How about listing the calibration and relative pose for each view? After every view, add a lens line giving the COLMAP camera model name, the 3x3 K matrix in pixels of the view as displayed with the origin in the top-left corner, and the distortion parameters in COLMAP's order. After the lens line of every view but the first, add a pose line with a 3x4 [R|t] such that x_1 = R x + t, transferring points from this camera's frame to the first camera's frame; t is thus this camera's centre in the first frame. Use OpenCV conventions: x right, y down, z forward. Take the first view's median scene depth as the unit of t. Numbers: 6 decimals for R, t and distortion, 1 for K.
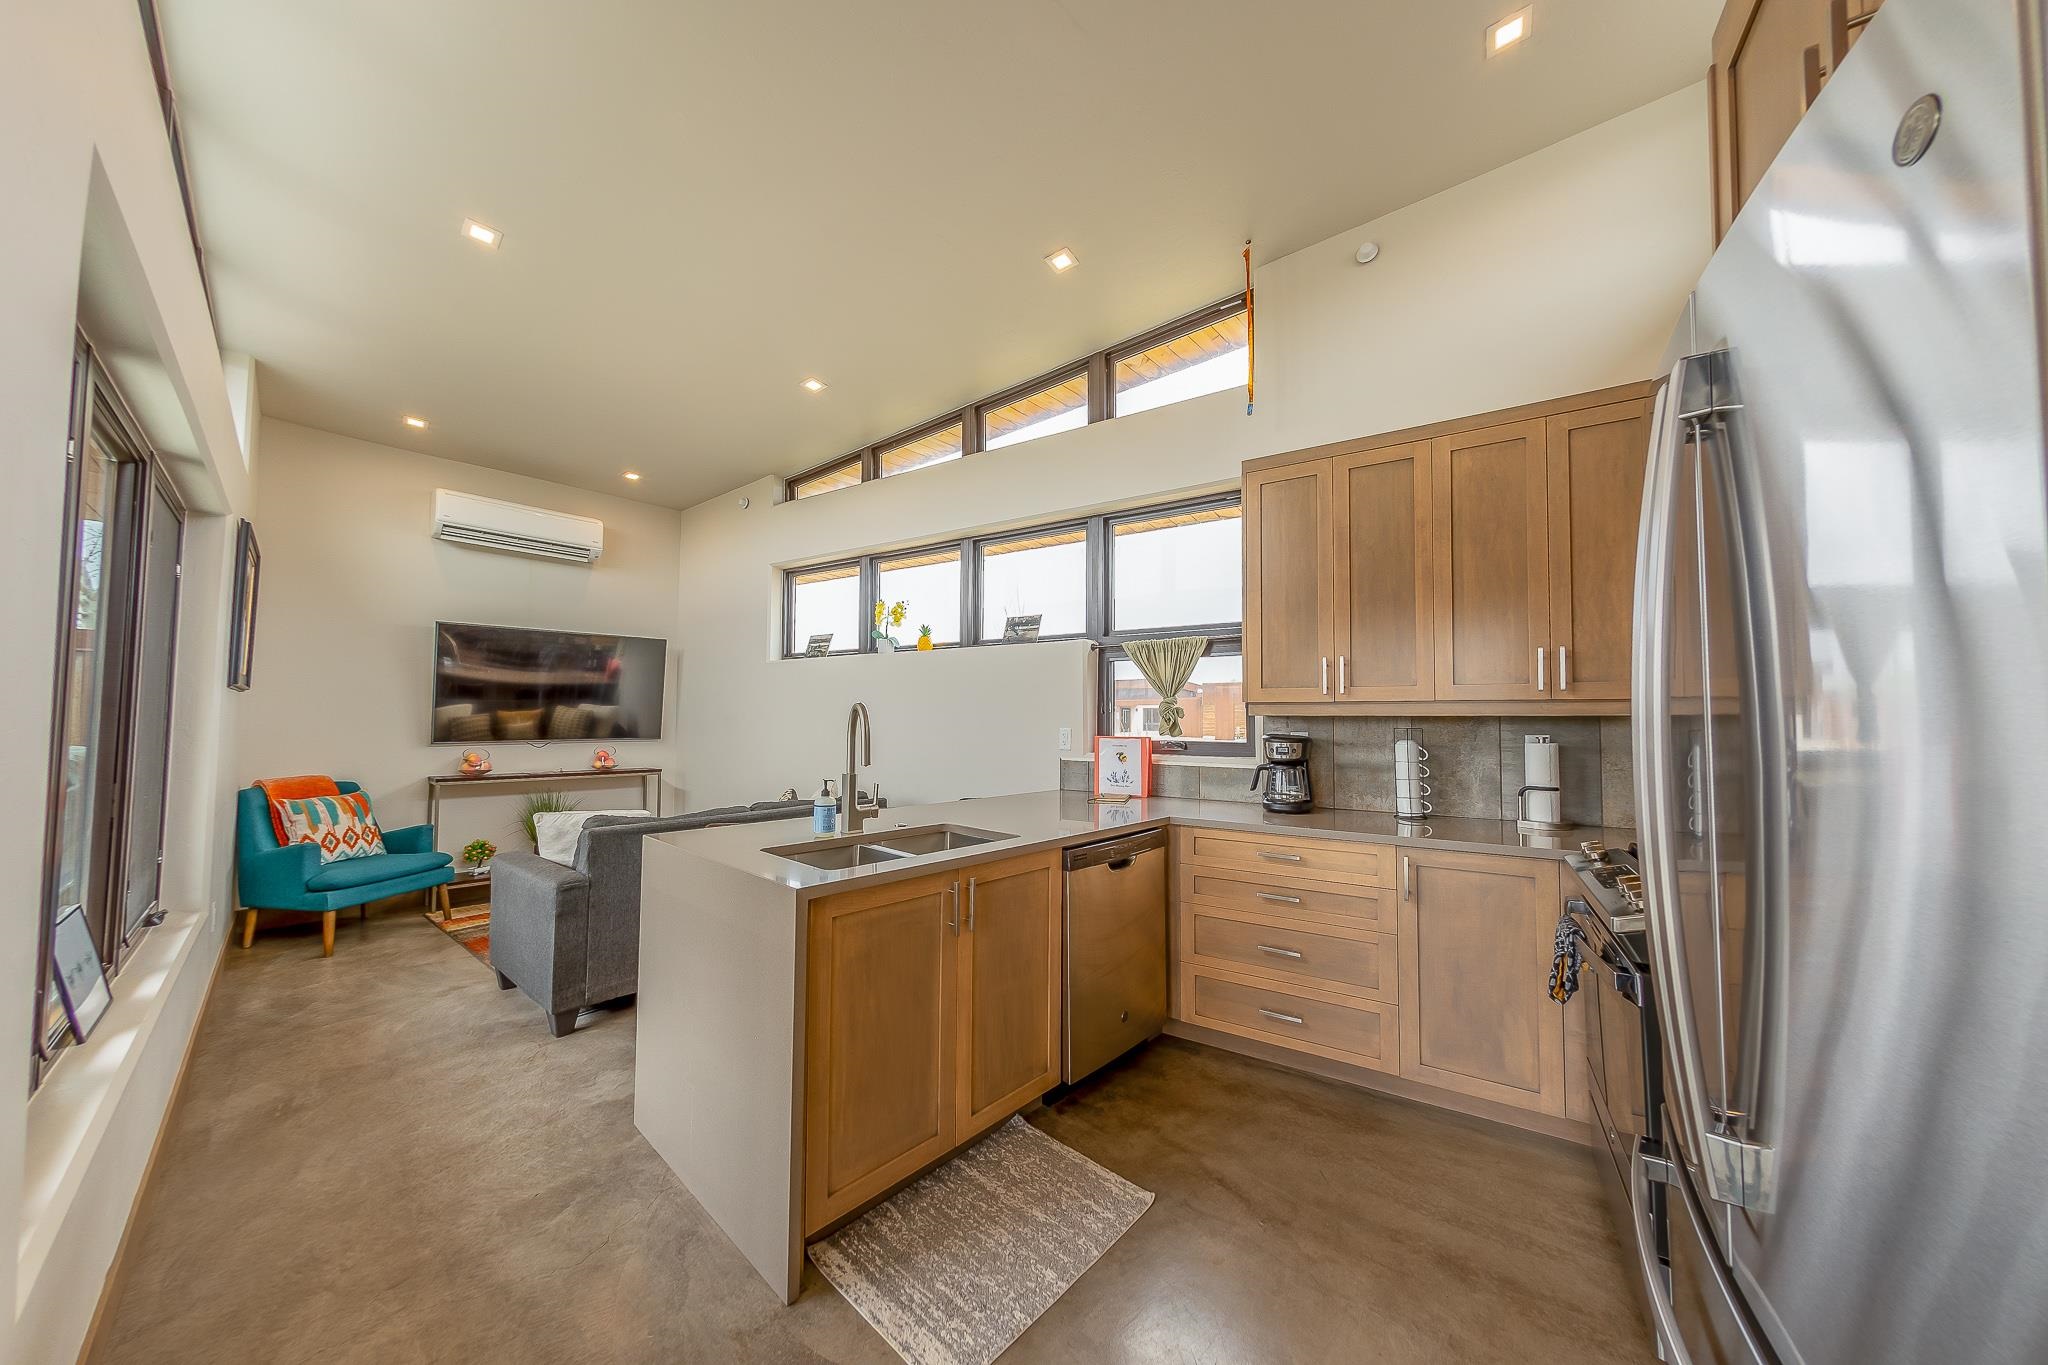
lens RADIAL K [[678.5, 0, 1033.1], [0, 678.5, 683.4], [0, 0, 1]] dist [0.000023, -0.000055]
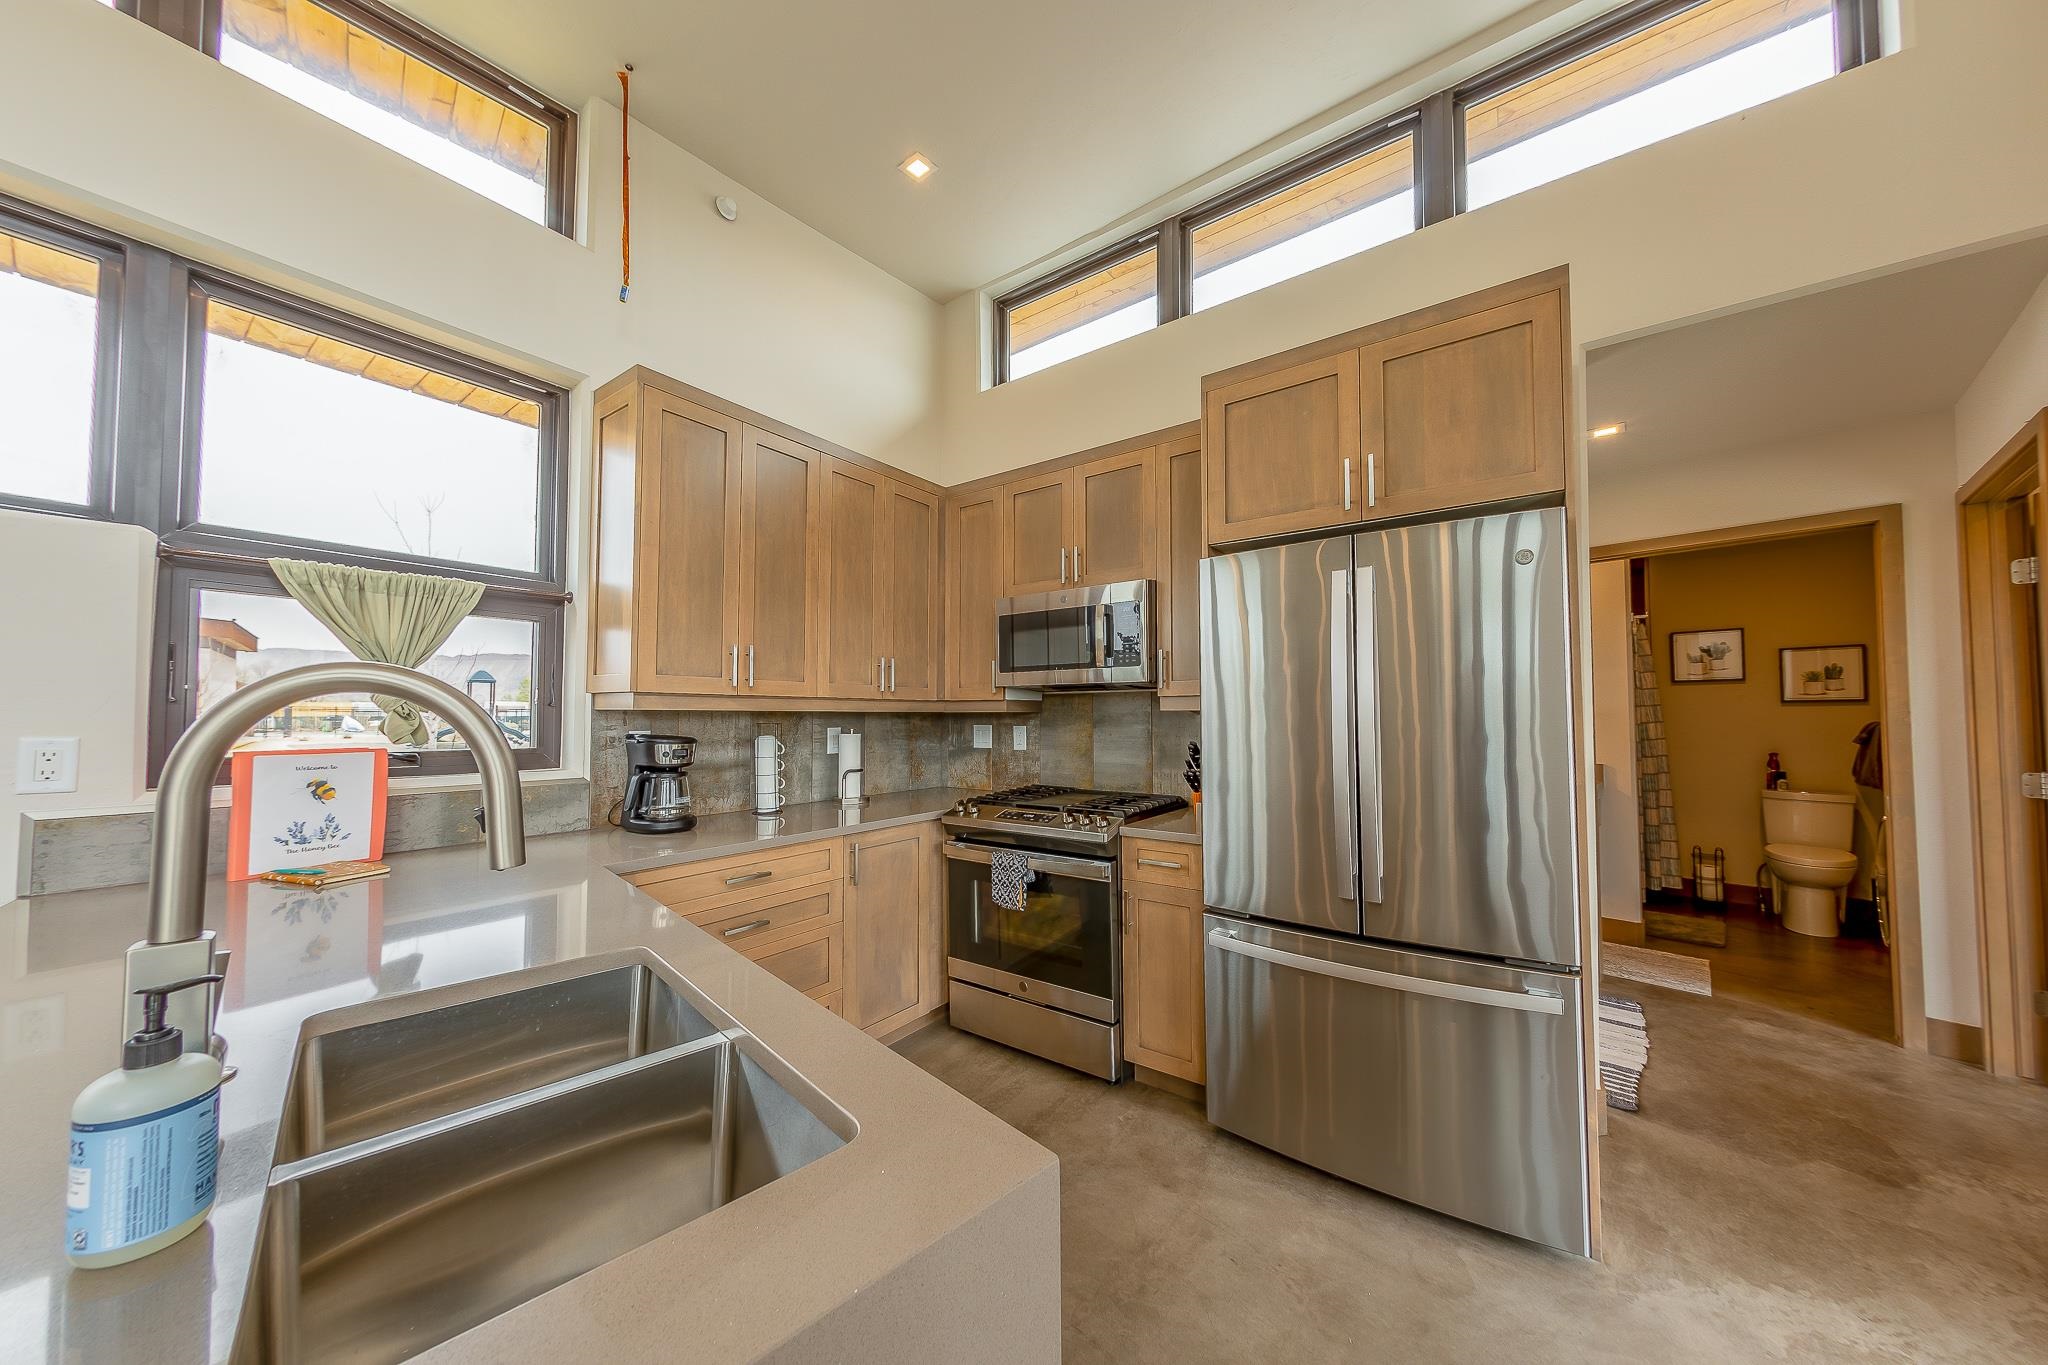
lens RADIAL K [[678.5, 0, 1016.7], [0, 678.5, 691.1], [0, 0, 1]] dist [0.000023, -0.000055]
pose [[0.066158, 0.034063, 0.997228, -0.350246], [-0.052381, 0.998158, -0.030620, 0.024900], [-0.996433, -0.050210, 0.067820, 0.475164]]
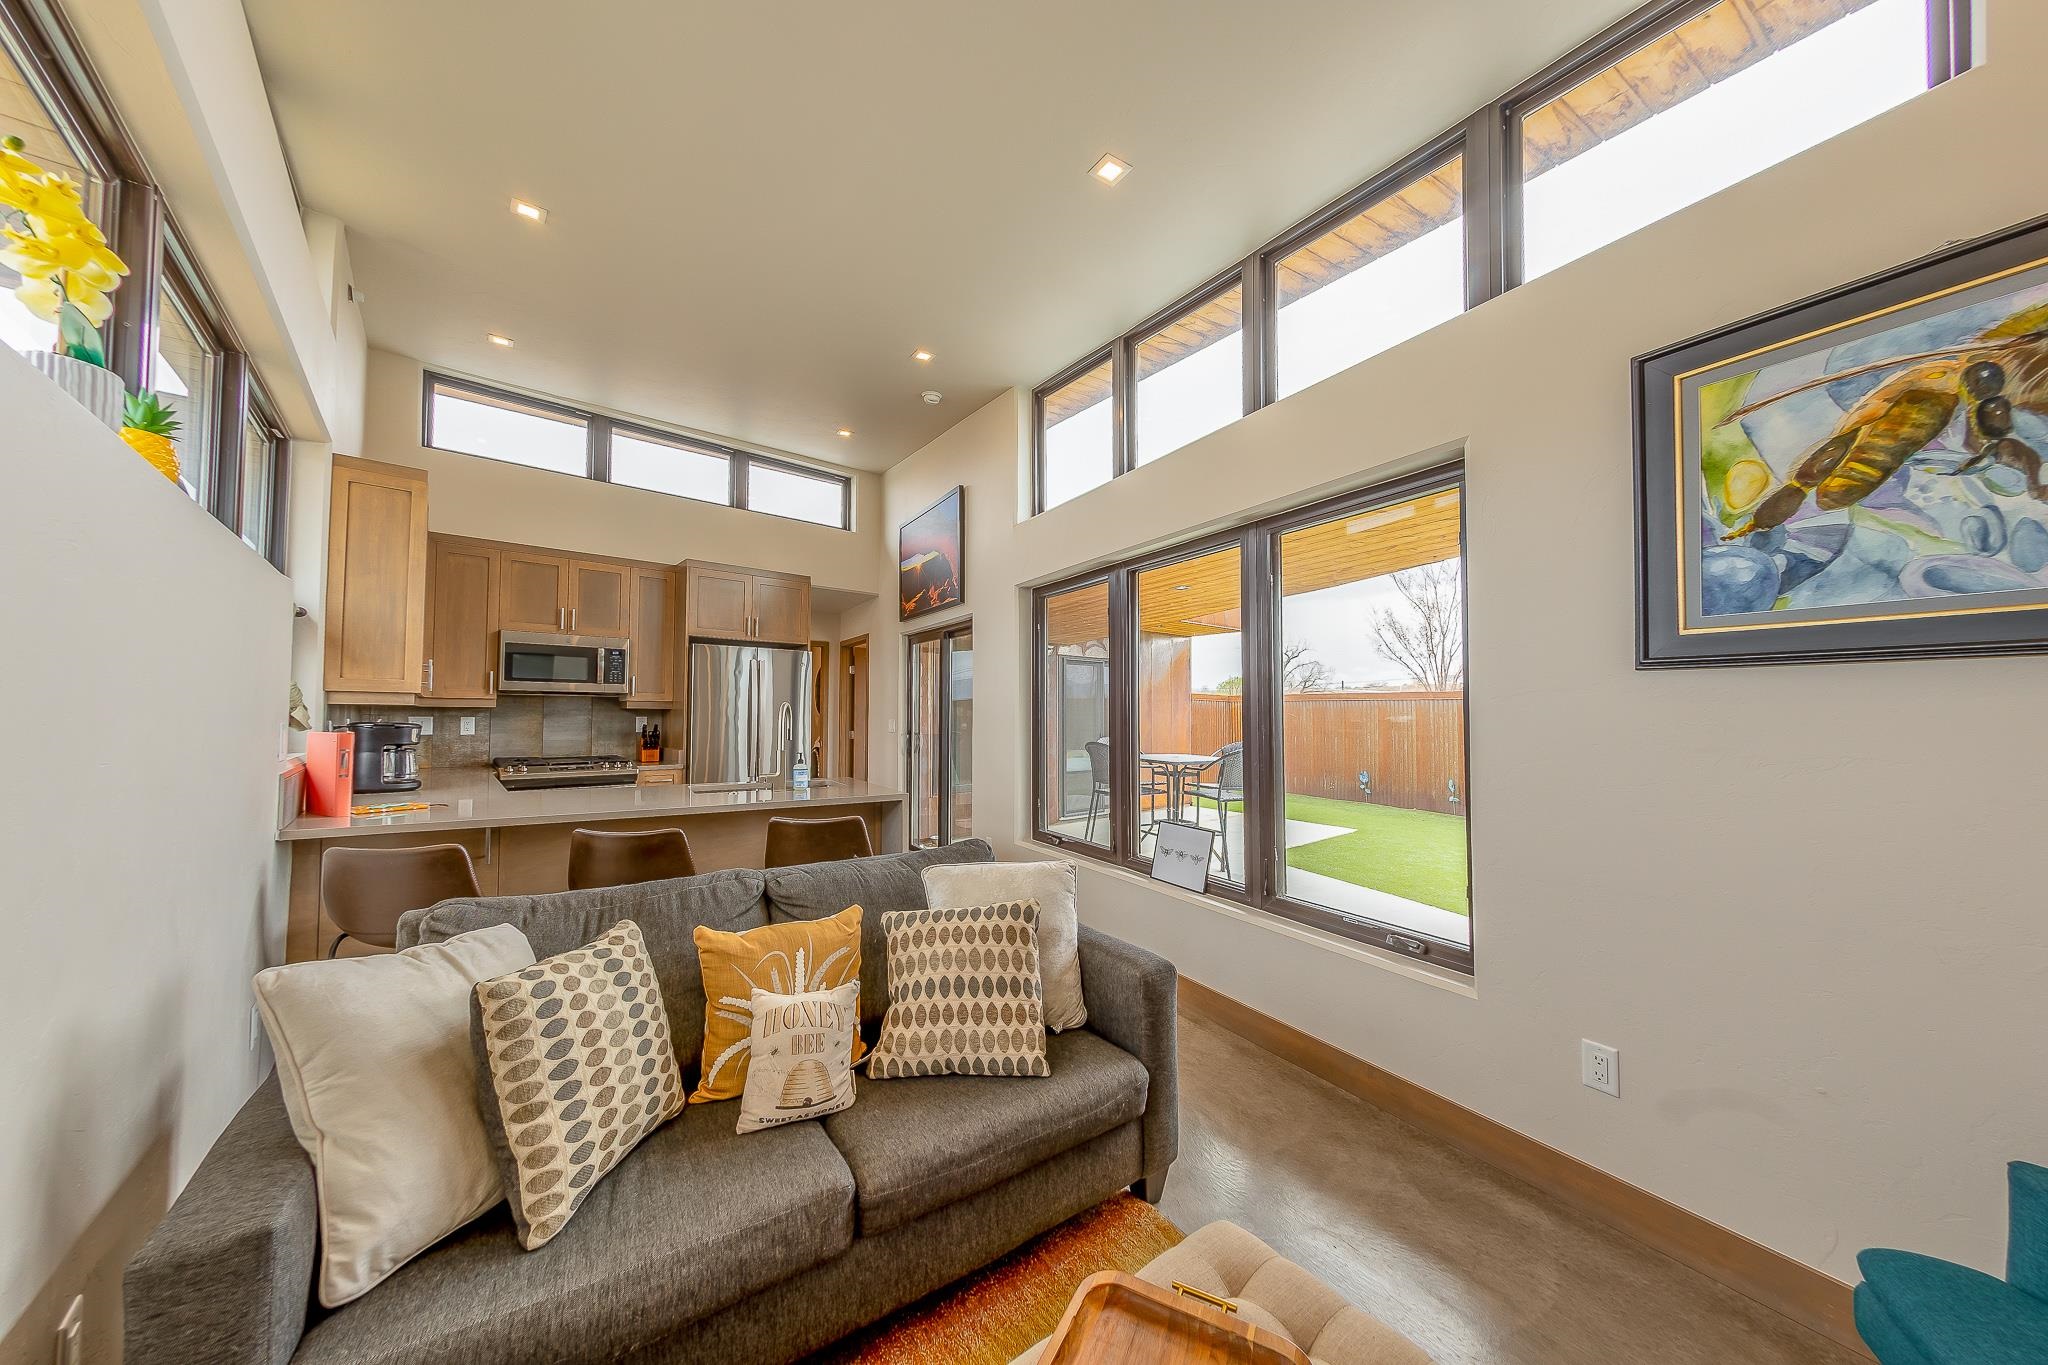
lens RADIAL K [[678.5, 0, 1022.7], [0, 678.5, 691.7], [0, 0, 1]] dist [0.000023, -0.000055]
pose [[-0.959468, -0.002055, 0.281810, -0.873153], [-0.026206, 0.996291, -0.081955, 0.085290], [-0.280596, -0.086018, -0.955964, 1.701108]]
